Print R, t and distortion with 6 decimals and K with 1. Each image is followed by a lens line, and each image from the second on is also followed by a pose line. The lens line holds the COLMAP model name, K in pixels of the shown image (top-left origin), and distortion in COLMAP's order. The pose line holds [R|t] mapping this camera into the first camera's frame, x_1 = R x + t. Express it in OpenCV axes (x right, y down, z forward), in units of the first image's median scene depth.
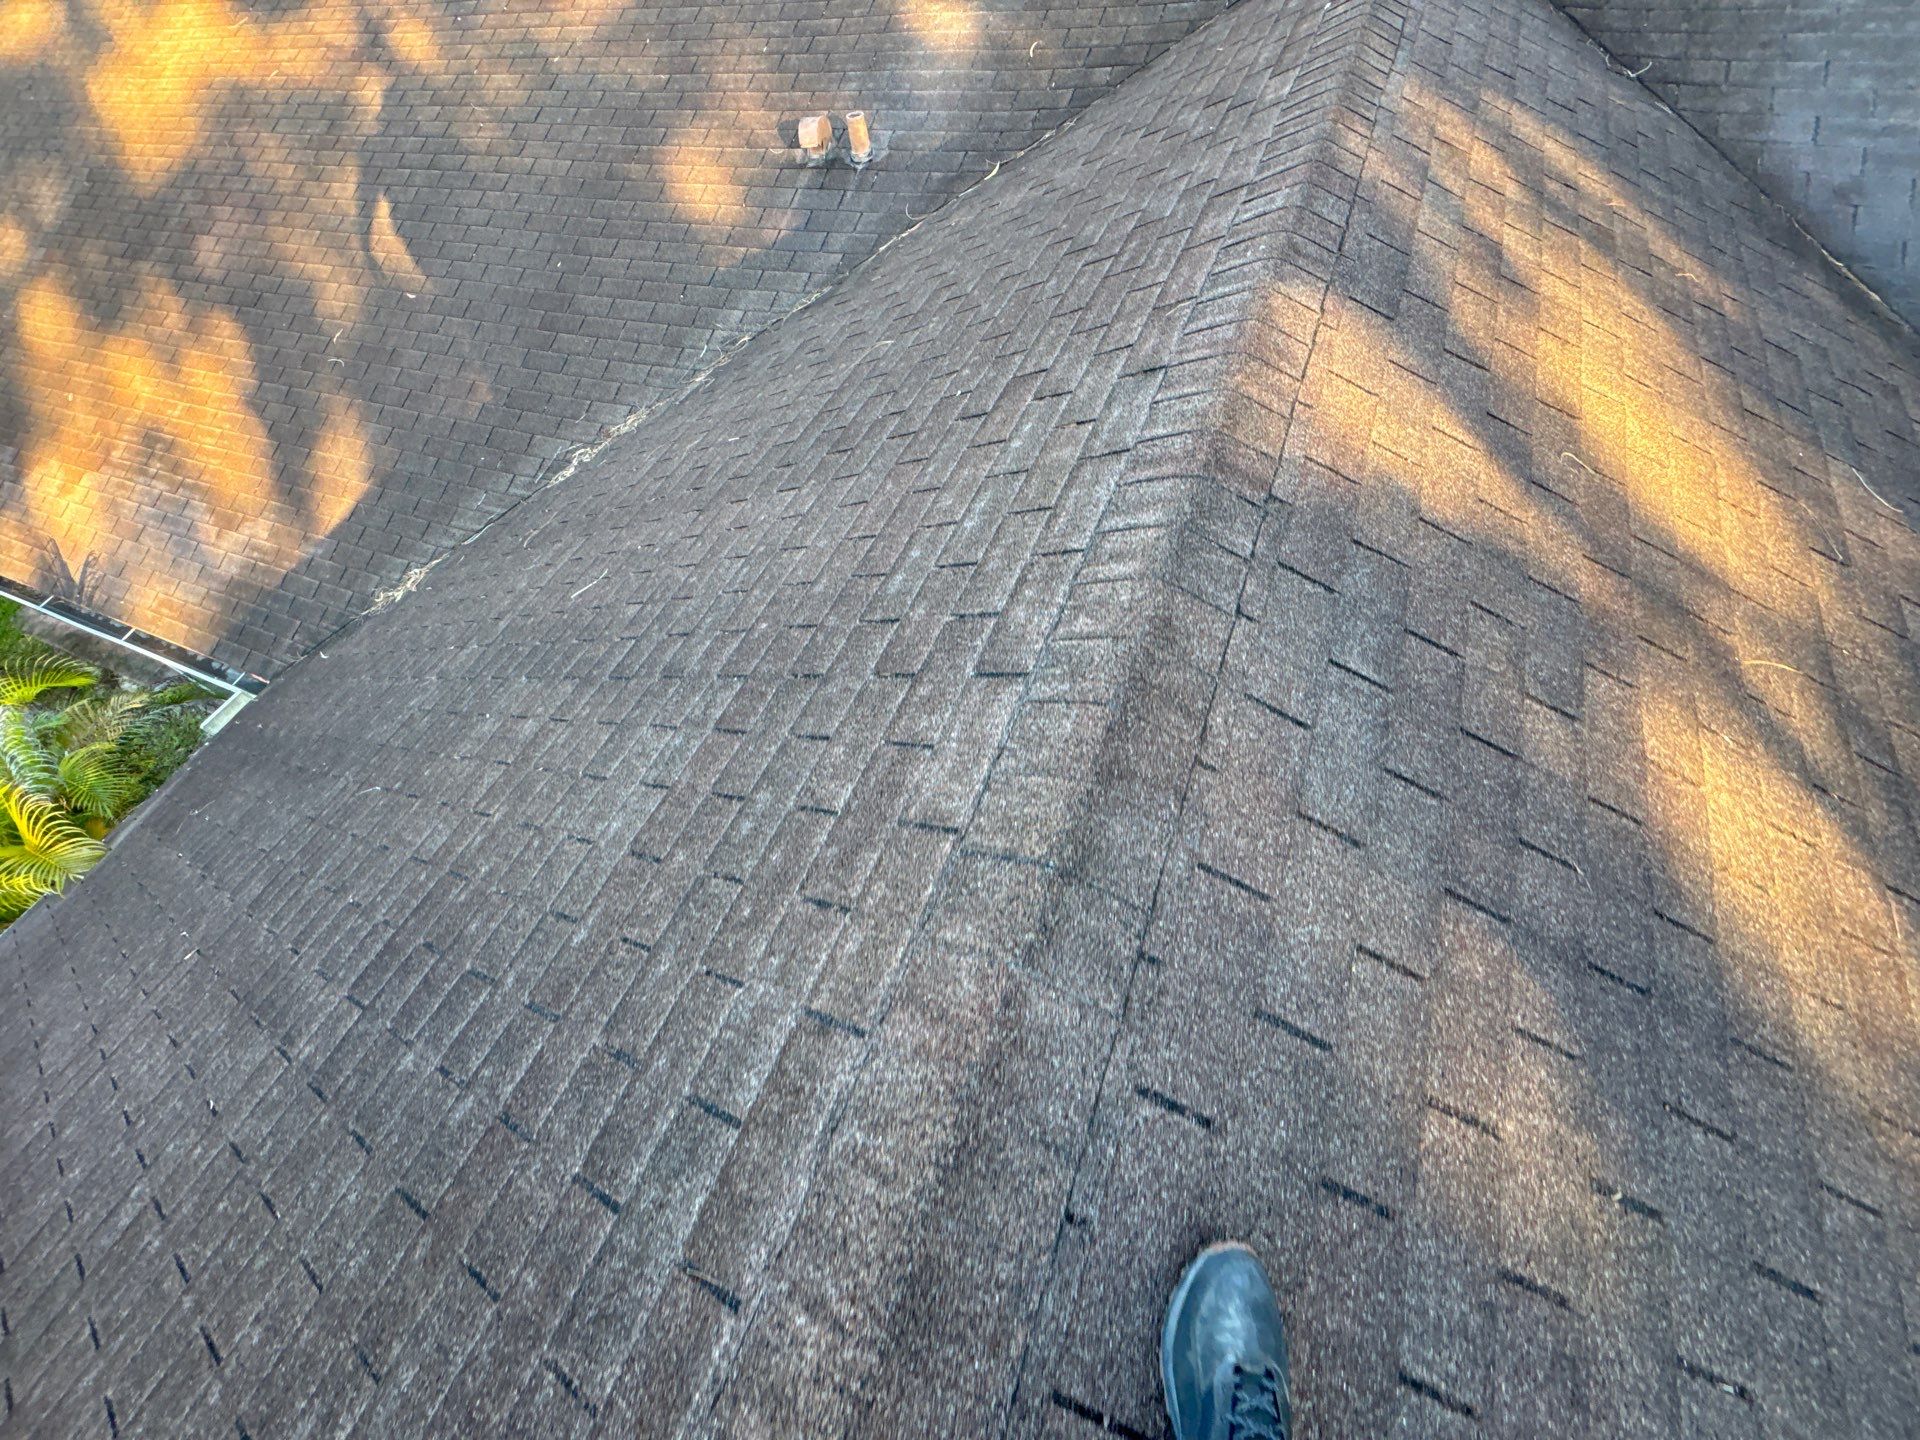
lens RADIAL K [[759.2, 0, 960.0], [0, 759.2, 720.0], [0, 0, 1]] dist [0.000596, -0.000329]
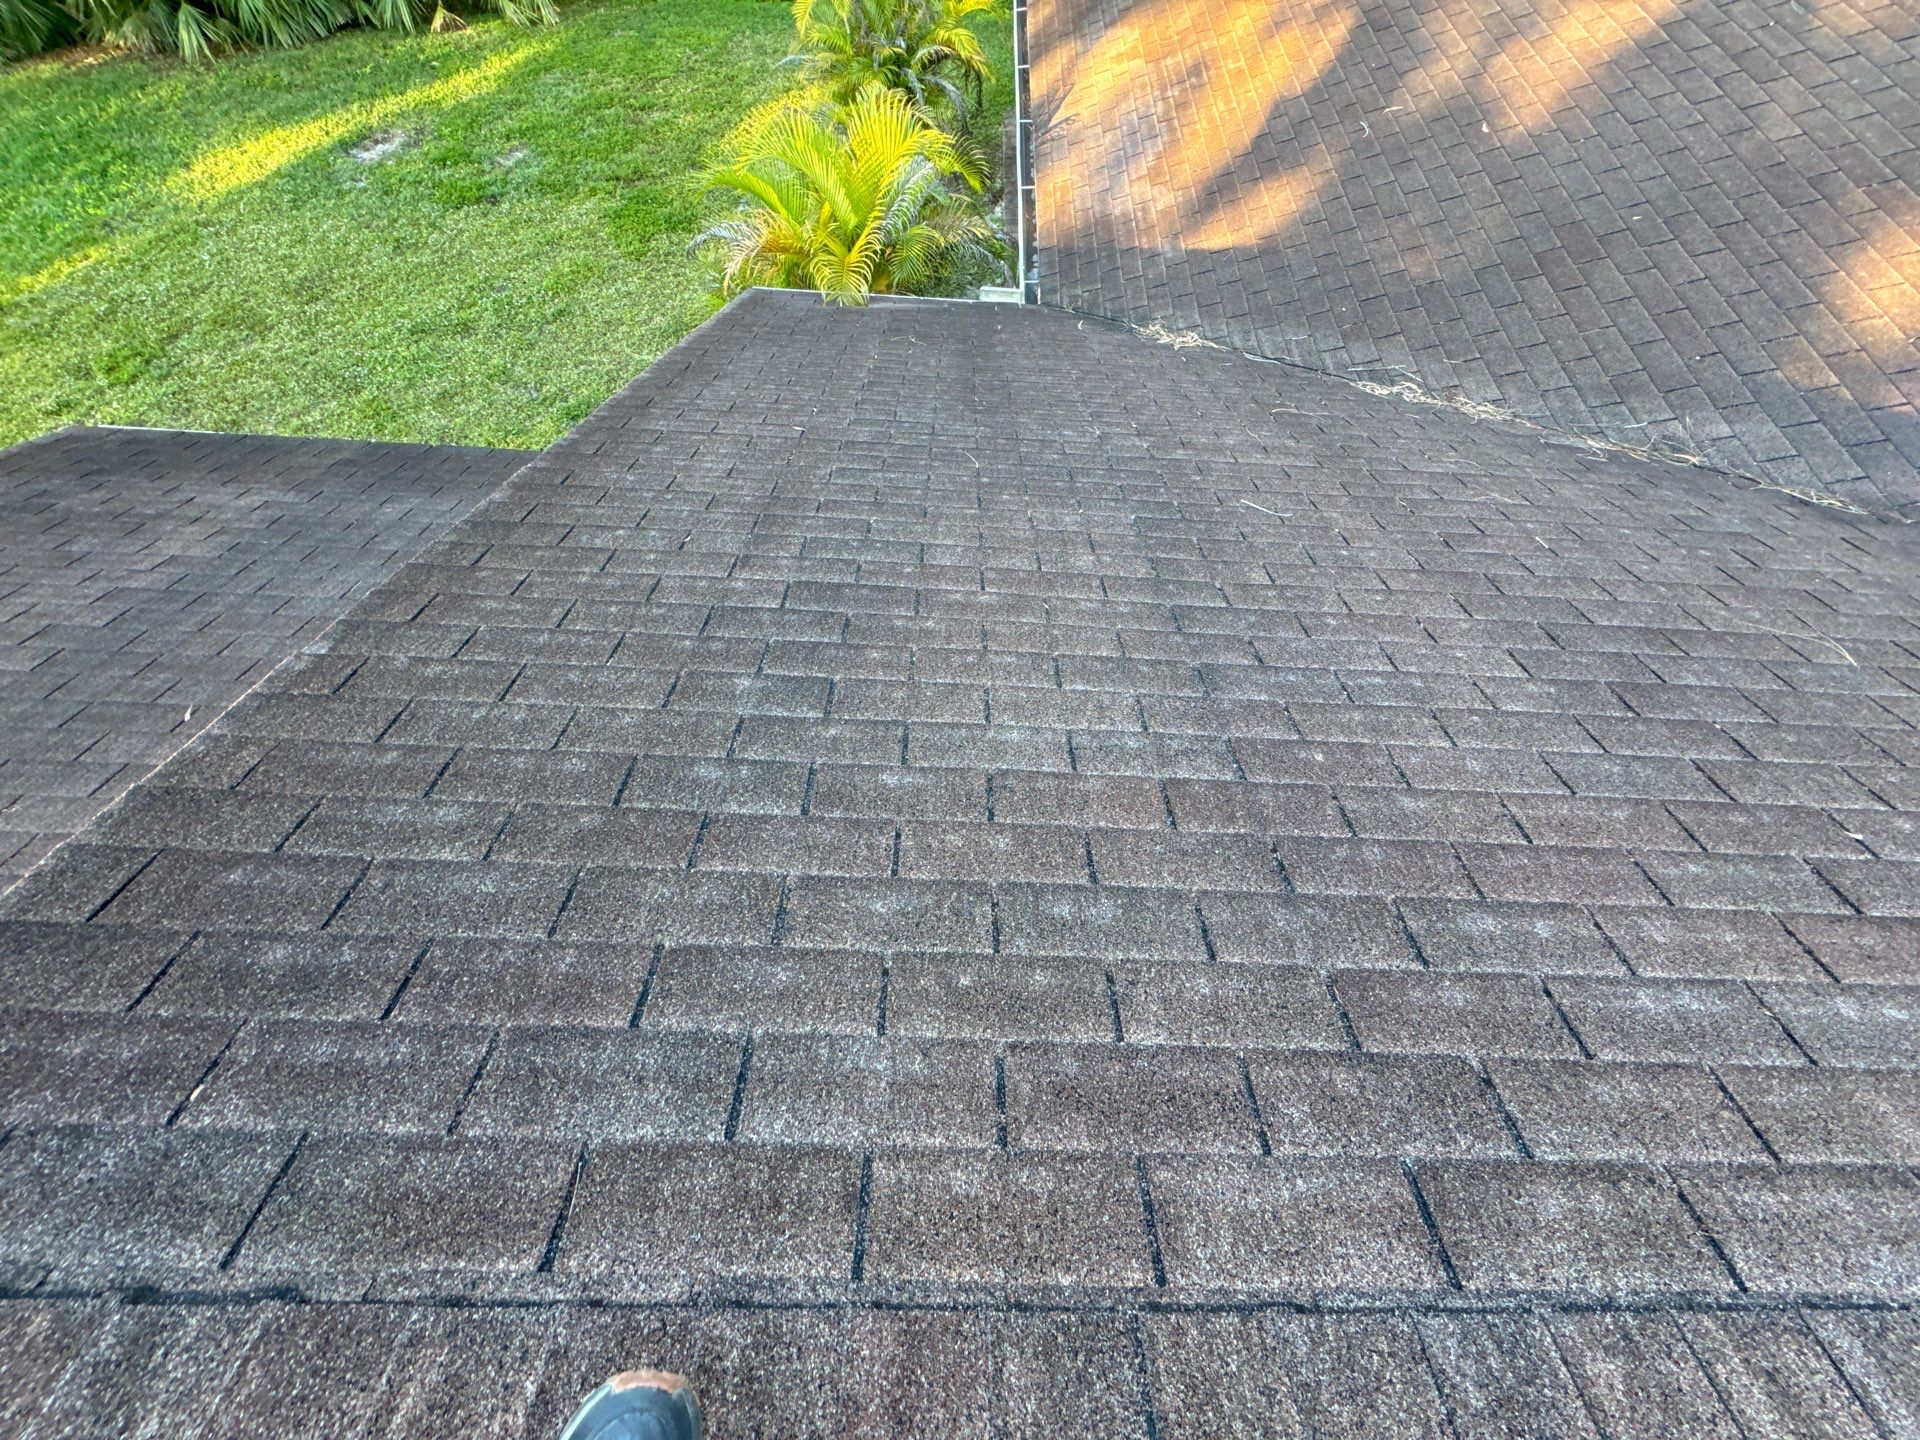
lens RADIAL K [[759.2, 0, 960.0], [0, 759.2, 720.0], [0, 0, 1]] dist [0.000596, -0.000329]
pose [[0.362640, 0.875545, -0.319239, -0.209202], [-0.822072, 0.461891, 0.332947, -0.116418], [0.438963, 0.141698, 0.887262, 0.176926]]
